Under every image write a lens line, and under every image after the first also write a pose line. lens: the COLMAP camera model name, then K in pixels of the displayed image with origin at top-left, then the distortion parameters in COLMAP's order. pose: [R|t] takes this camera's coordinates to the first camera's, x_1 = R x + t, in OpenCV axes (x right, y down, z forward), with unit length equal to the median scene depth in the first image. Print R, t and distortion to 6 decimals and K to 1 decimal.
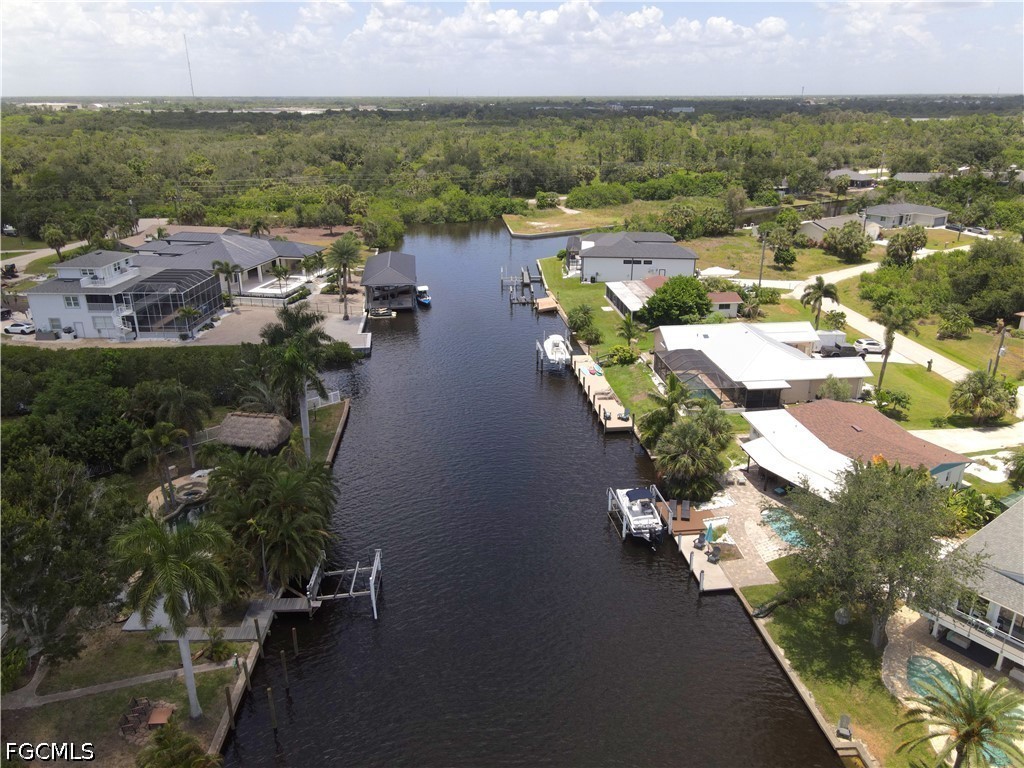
lens RADIAL K [[747.1, 0, 514.4], [0, 747.1, 360.5], [0, 0, 1]] dist [-0.012817, 0.034765]
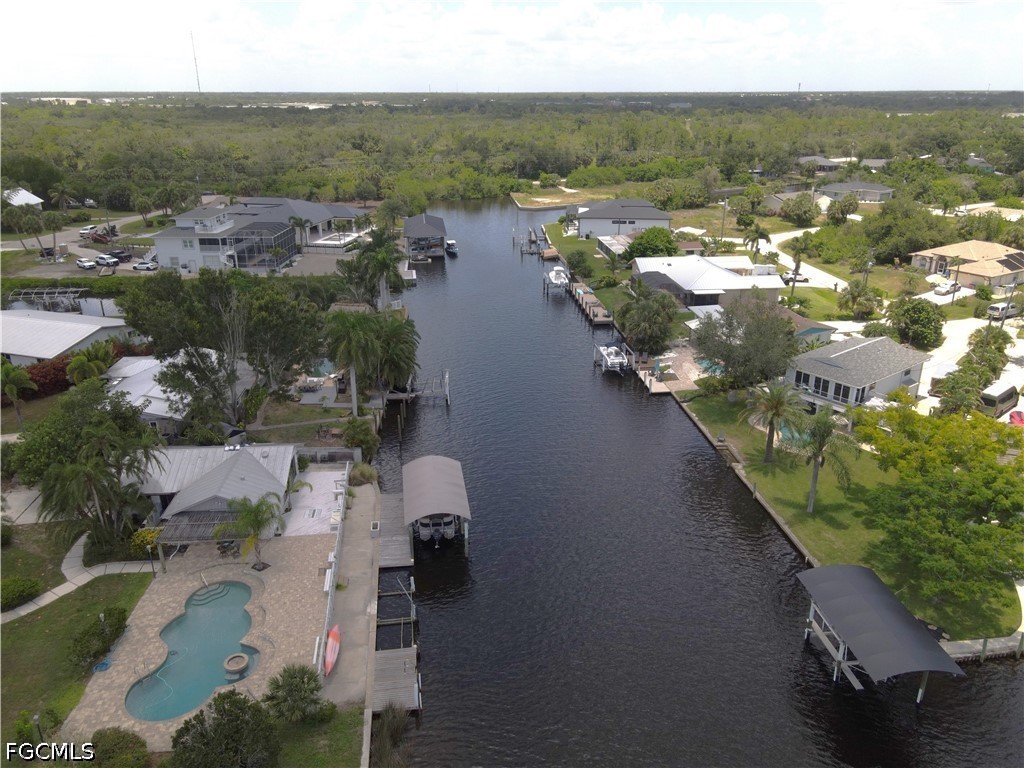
lens RADIAL K [[747.1, 0, 514.4], [0, 747.1, 360.5], [0, 0, 1]] dist [-0.012817, 0.034765]
pose [[0.999999, 0.001086, 0.000896, -0.010792], [-0.001091, 0.999989, 0.004649, 0.058582], [-0.000891, -0.004650, 0.999989, -0.152548]]
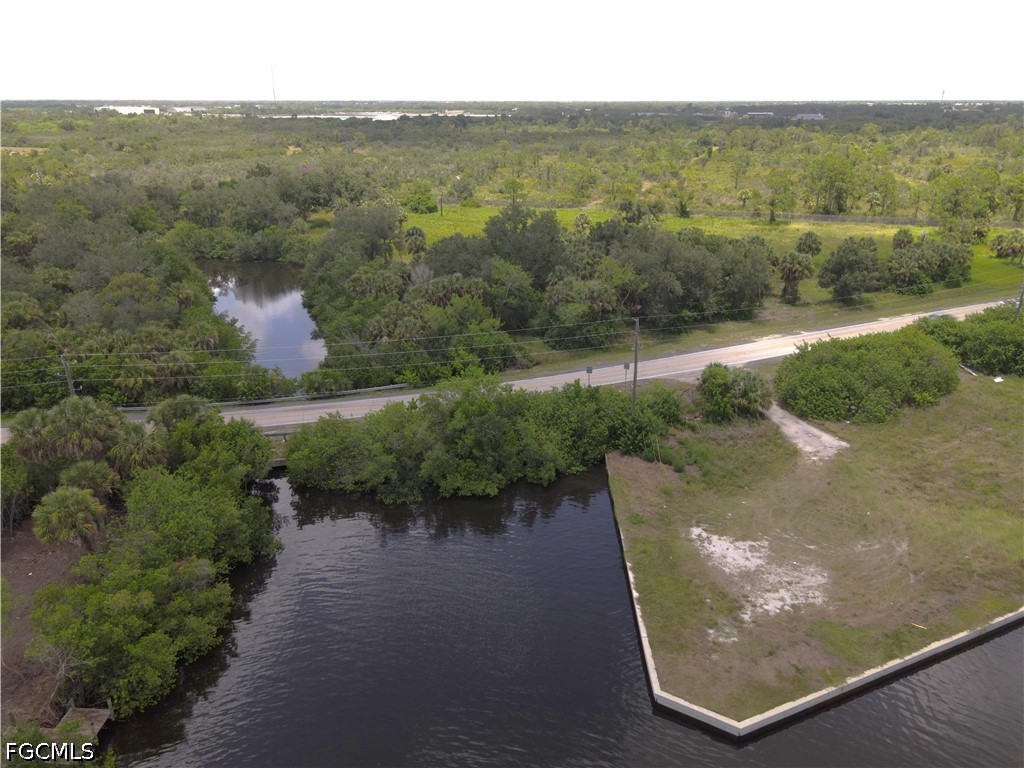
lens RADIAL K [[747.1, 0, 514.4], [0, 747.1, 360.5], [0, 0, 1]] dist [-0.012817, 0.034765]
pose [[0.992694, 0.041907, -0.113147, -0.021972], [-0.042518, 0.999091, -0.002990, -0.241789], [0.112919, 0.007779, 0.993574, 0.685349]]
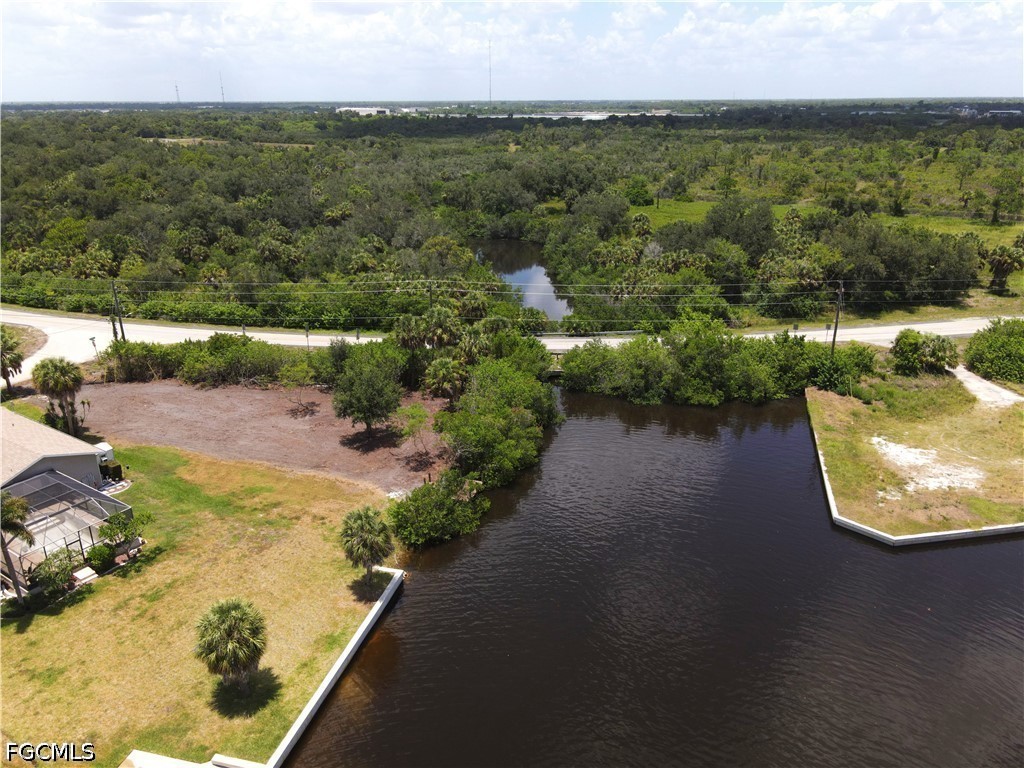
lens RADIAL K [[747.1, 0, 514.4], [0, 747.1, 360.5], [0, 0, 1]] dist [-0.012817, 0.034765]
pose [[0.929407, 0.117917, -0.349711, -0.025007], [-0.119198, 0.992708, 0.017941, -0.204738], [0.349277, 0.025011, 0.936686, 0.564366]]
